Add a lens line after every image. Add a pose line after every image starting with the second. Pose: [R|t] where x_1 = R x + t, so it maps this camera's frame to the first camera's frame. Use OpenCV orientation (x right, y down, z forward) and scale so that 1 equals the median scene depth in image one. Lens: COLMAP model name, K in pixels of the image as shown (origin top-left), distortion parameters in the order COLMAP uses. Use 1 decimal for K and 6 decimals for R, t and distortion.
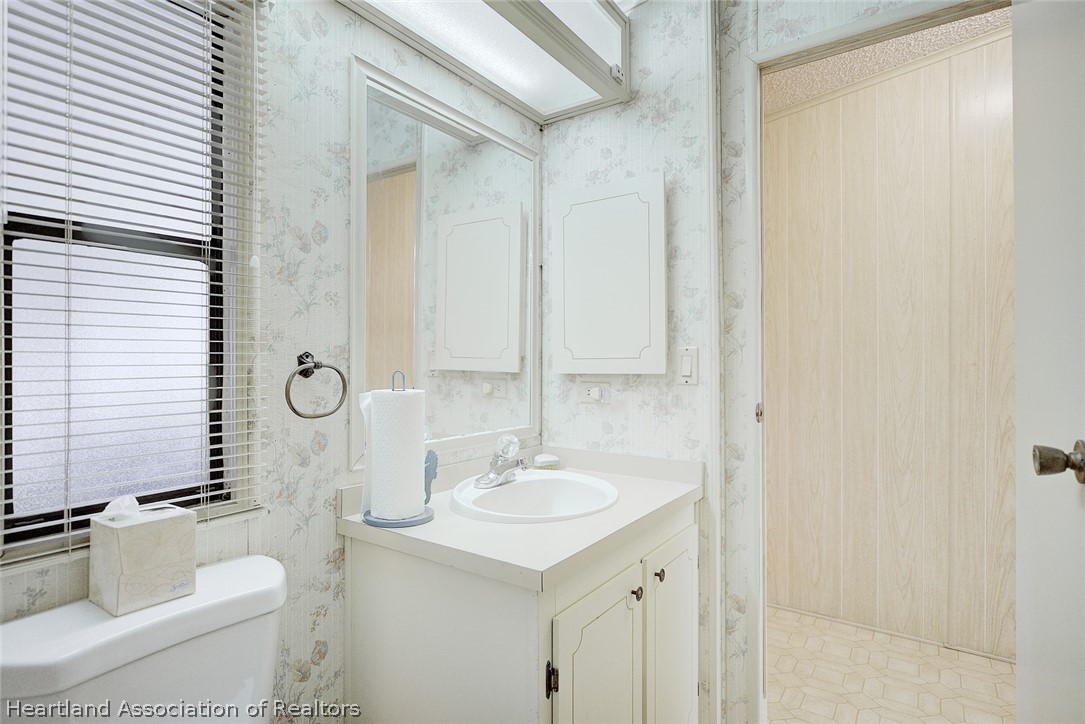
lens RADIAL K [[578.6, 0, 543.3], [0, 578.6, 360.7], [0, 0, 1]] dist [-0.000964, 0.000018]
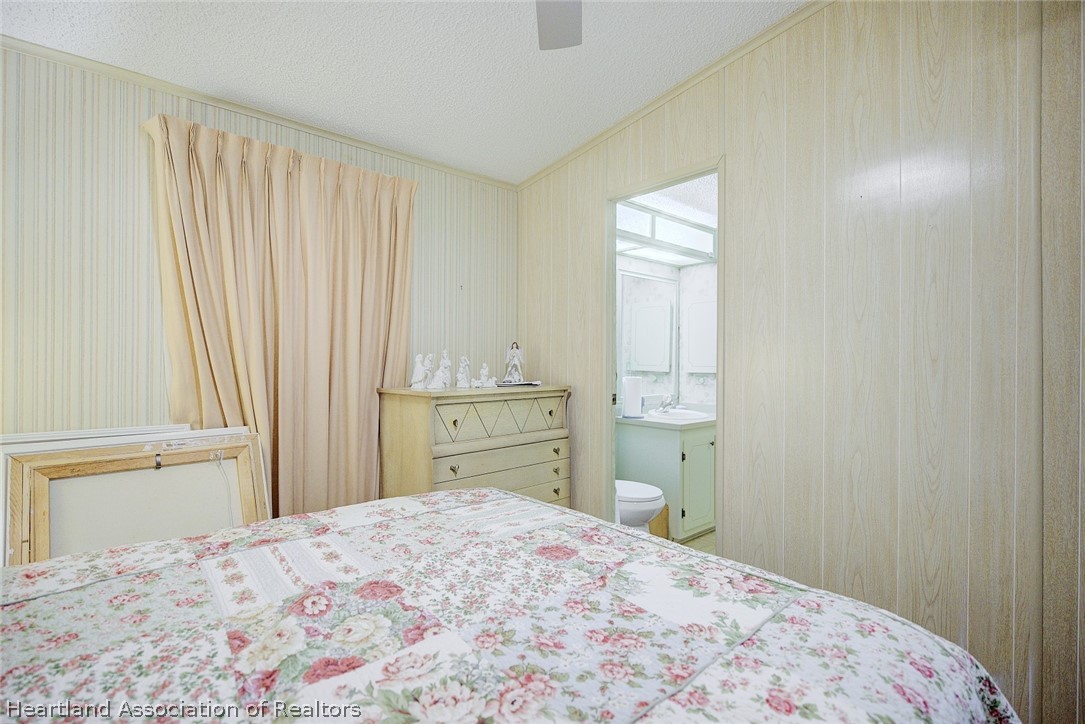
lens RADIAL K [[499.3, 0, 538.7], [0, 499.3, 362.6], [0, 0, 1]] dist [-0.007105, 0.000412]
pose [[0.965436, 0.005189, -0.260589, -0.025077], [-0.004937, 0.999986, 0.001621, -0.018698], [0.260594, -0.000278, 0.965448, -1.146242]]
